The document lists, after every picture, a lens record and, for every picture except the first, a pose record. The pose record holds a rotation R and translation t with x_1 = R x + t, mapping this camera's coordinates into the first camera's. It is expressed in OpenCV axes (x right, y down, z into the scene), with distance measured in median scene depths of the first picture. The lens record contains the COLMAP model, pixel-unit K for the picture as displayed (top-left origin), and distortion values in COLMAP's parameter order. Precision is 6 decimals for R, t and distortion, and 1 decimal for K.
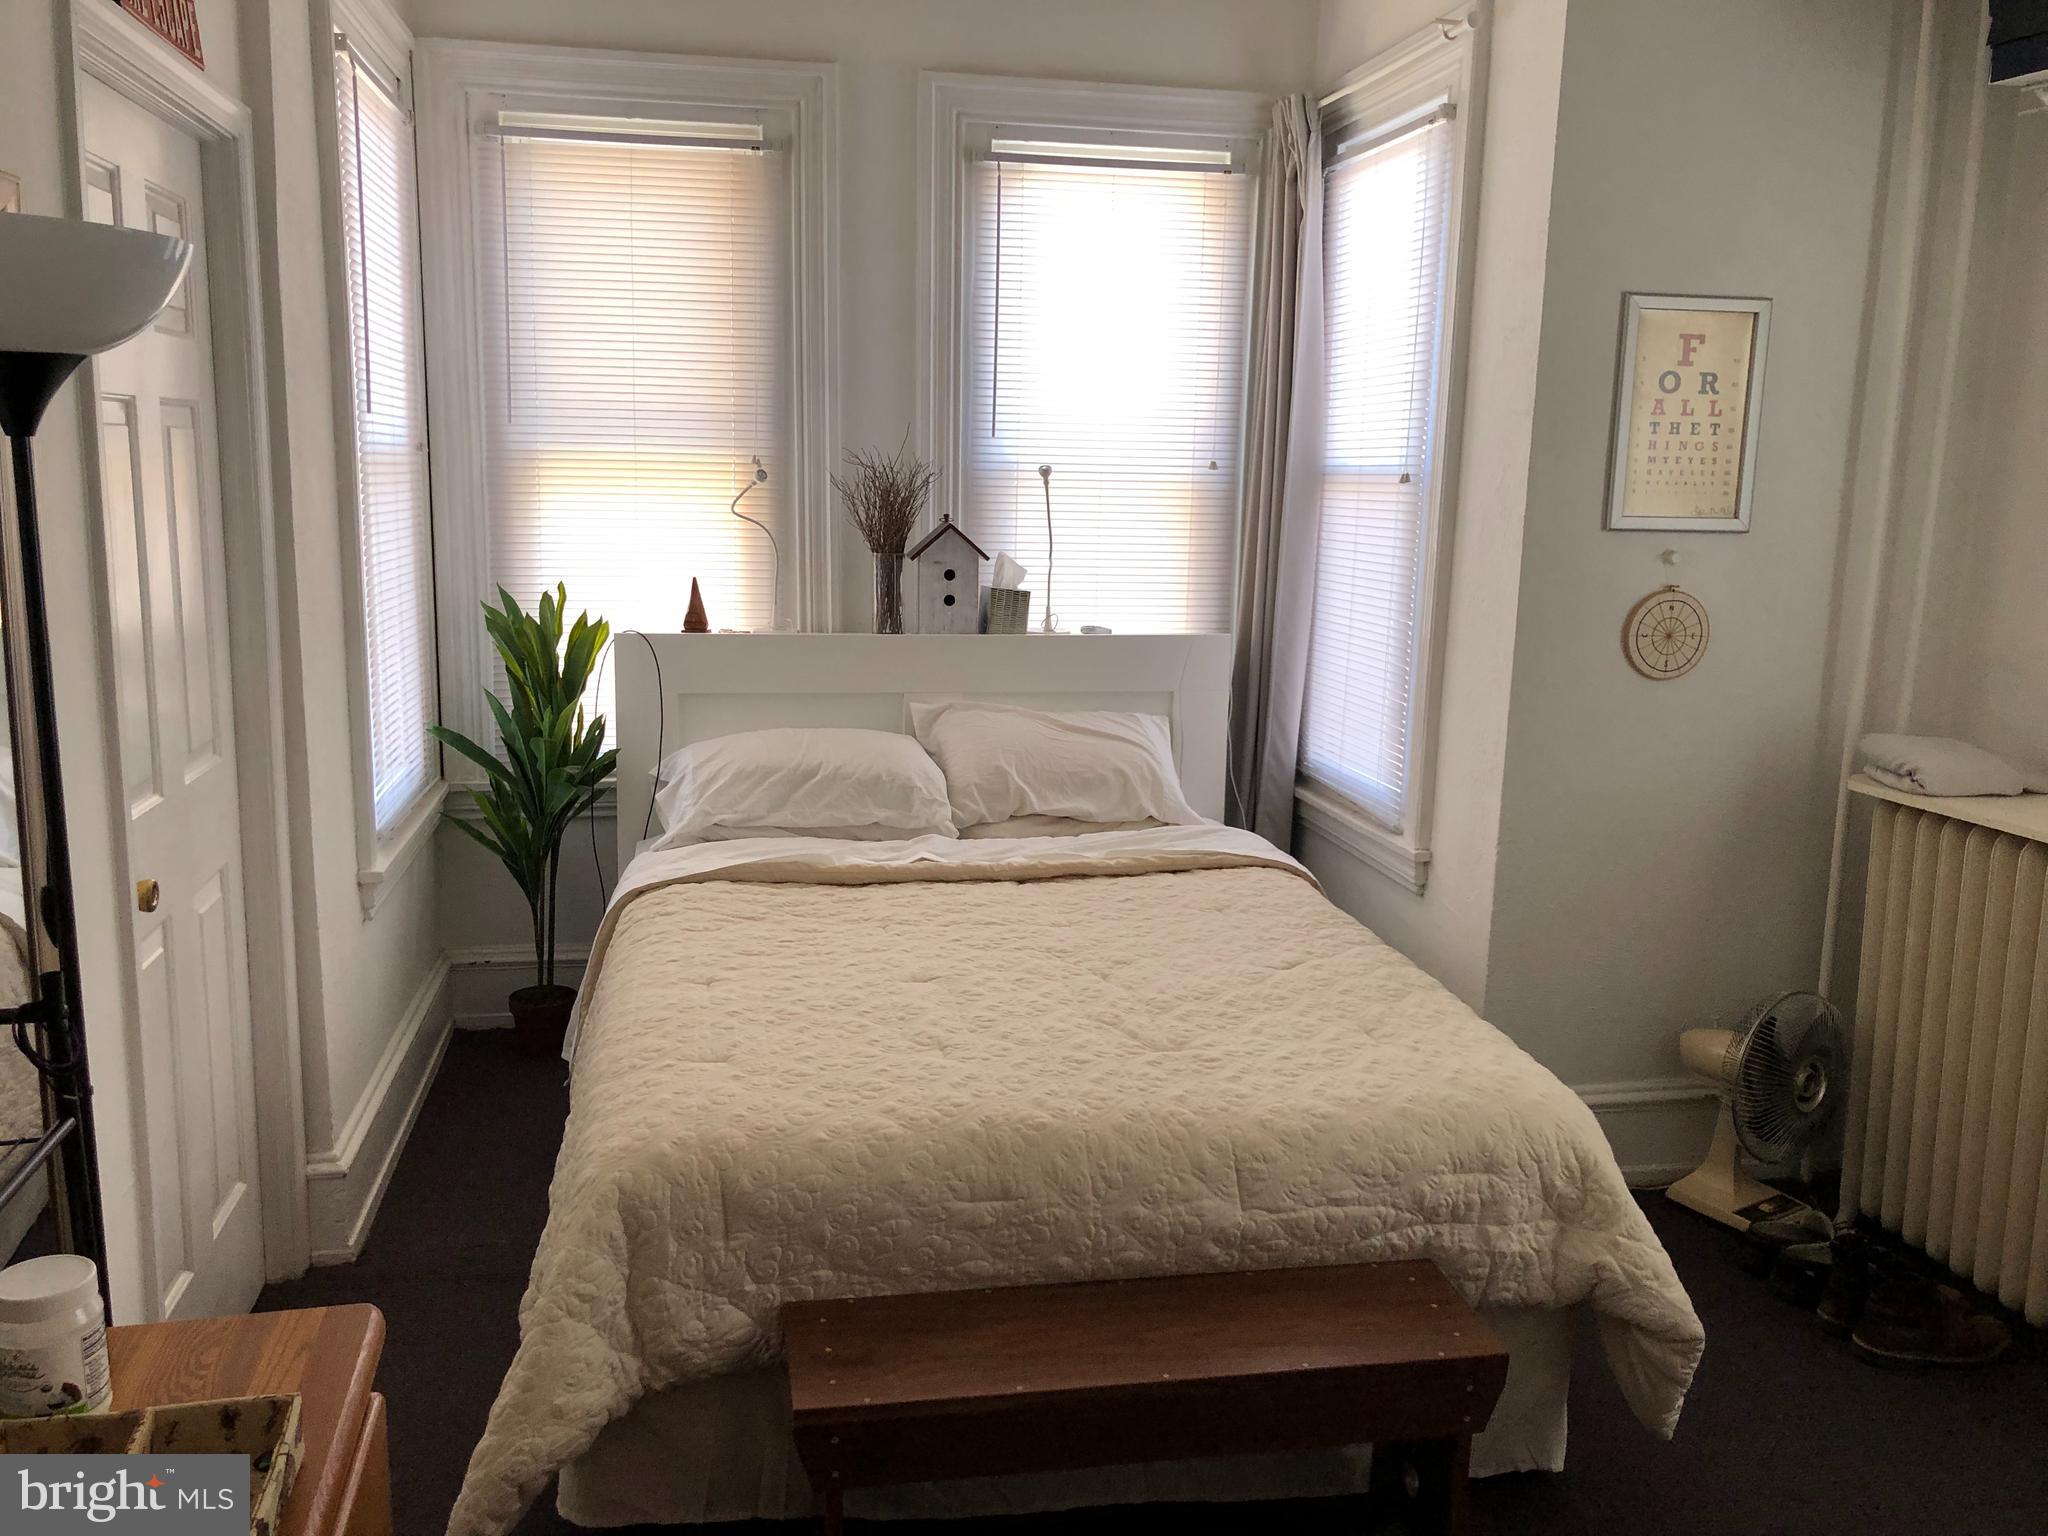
lens RADIAL K [[1662.0, 0, 989.4], [0, 1662.0, 782.7], [0, 0, 1]] dist [0.036939, -0.043261]
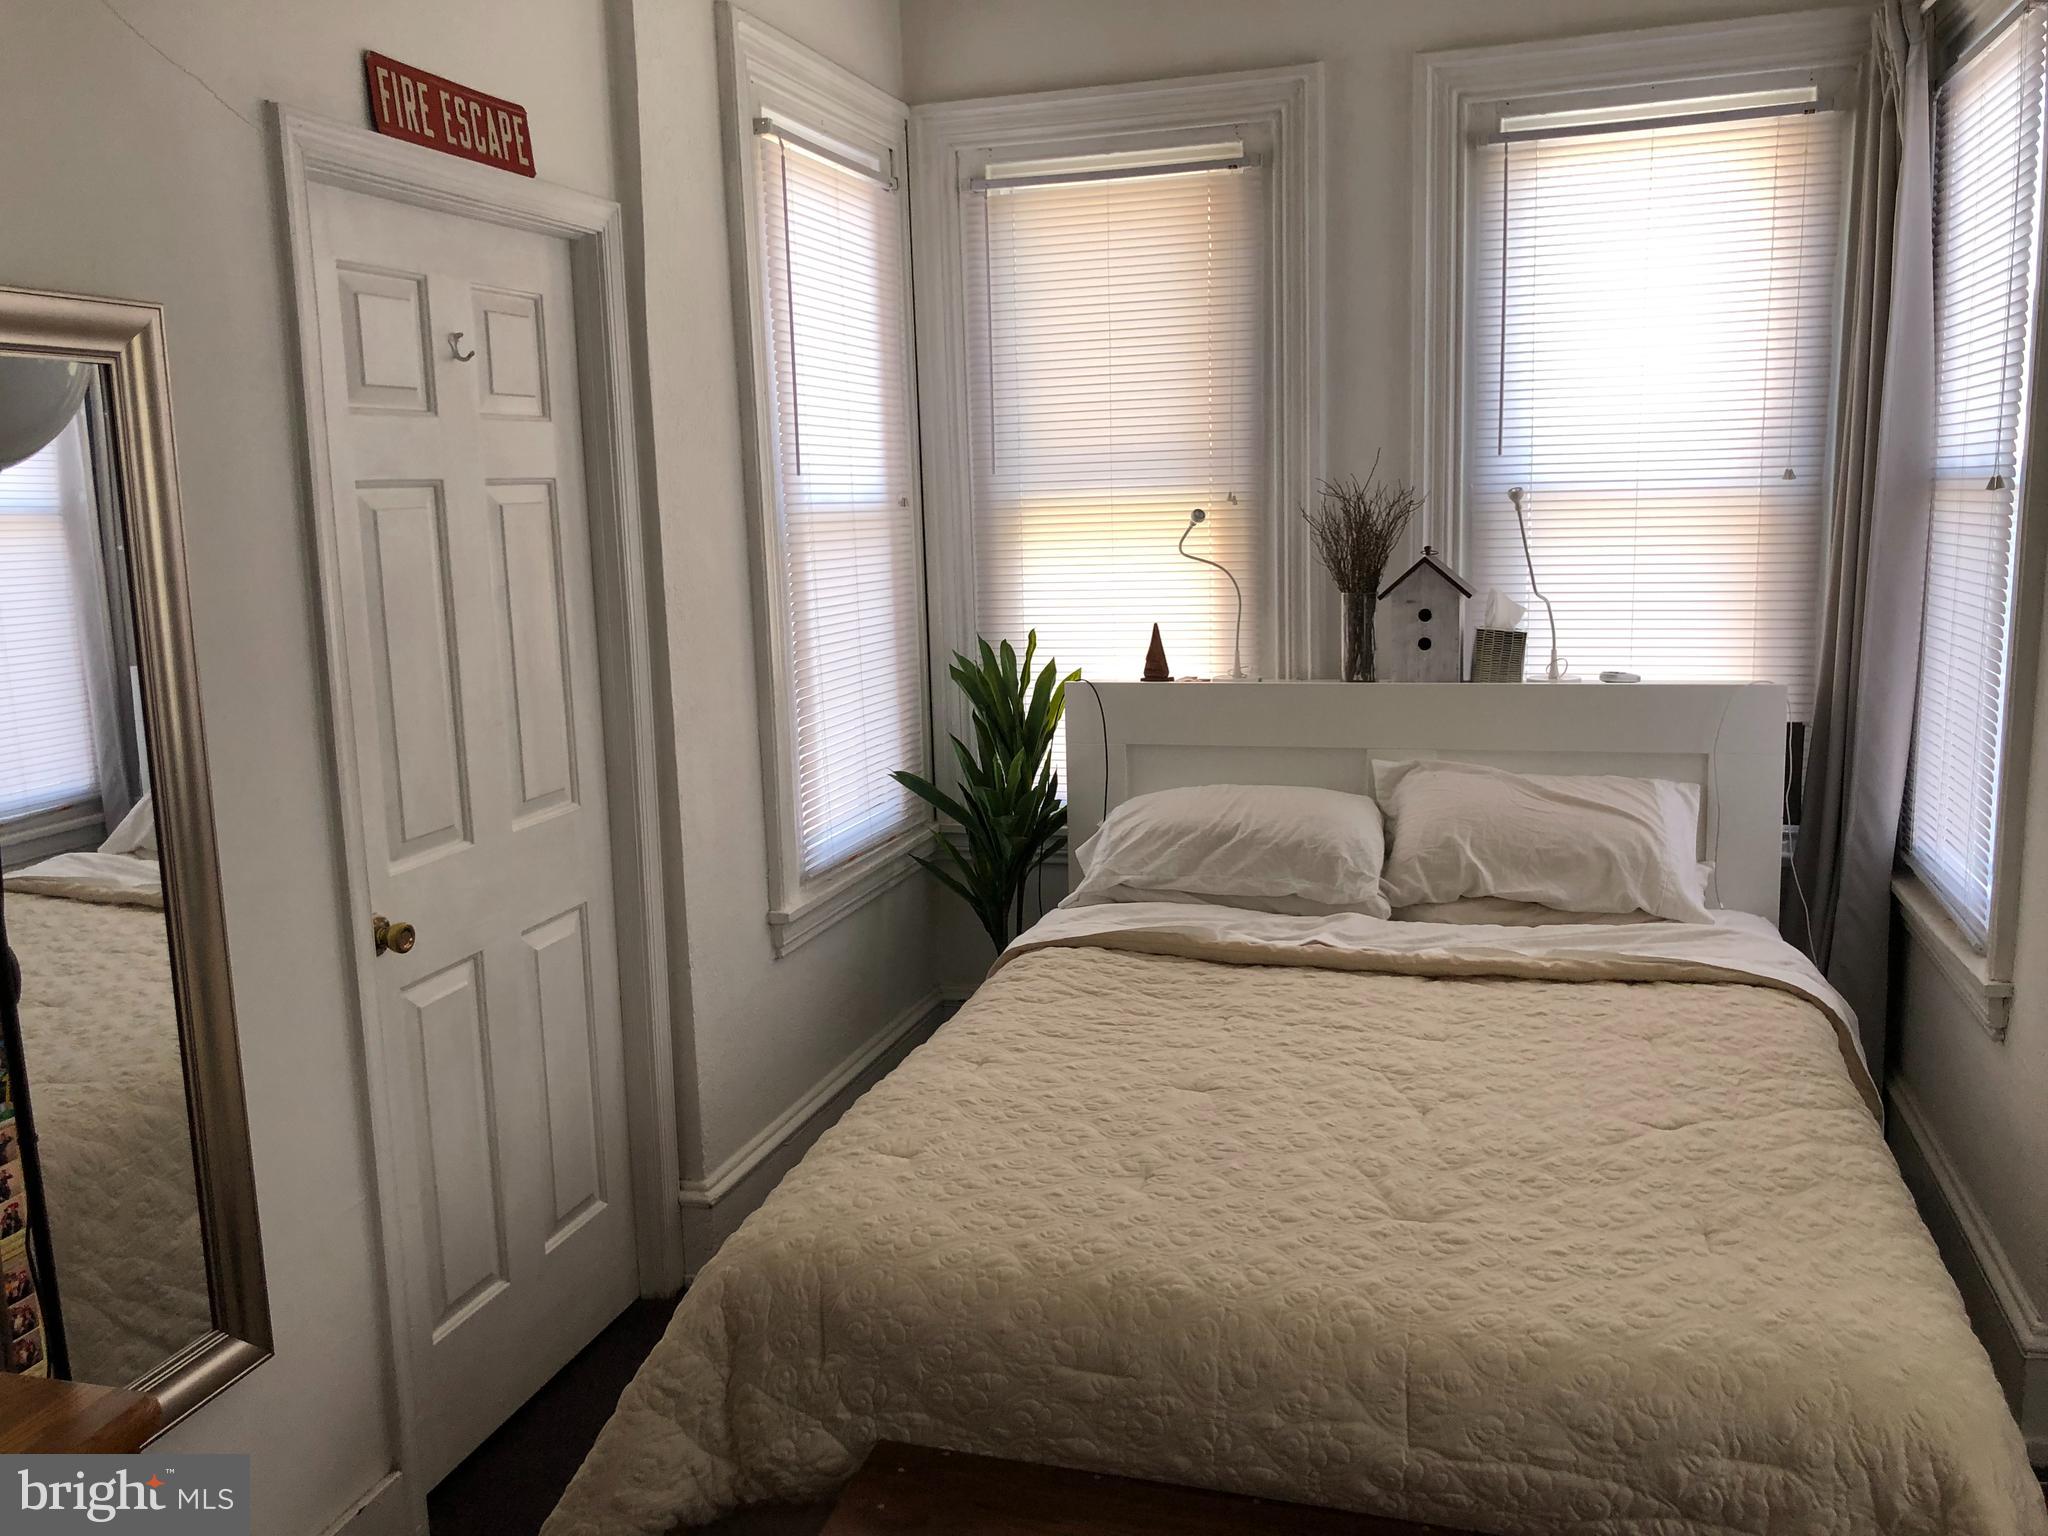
lens RADIAL K [[1662.0, 0, 1037.7], [0, 1662.0, 762.1], [0, 0, 1]] dist [0.036939, -0.043261]
pose [[0.882763, 0.029836, -0.468870, 0.235476], [-0.040015, 0.999130, -0.011761, -0.032478], [0.468111, 0.029144, 0.883189, 0.141714]]
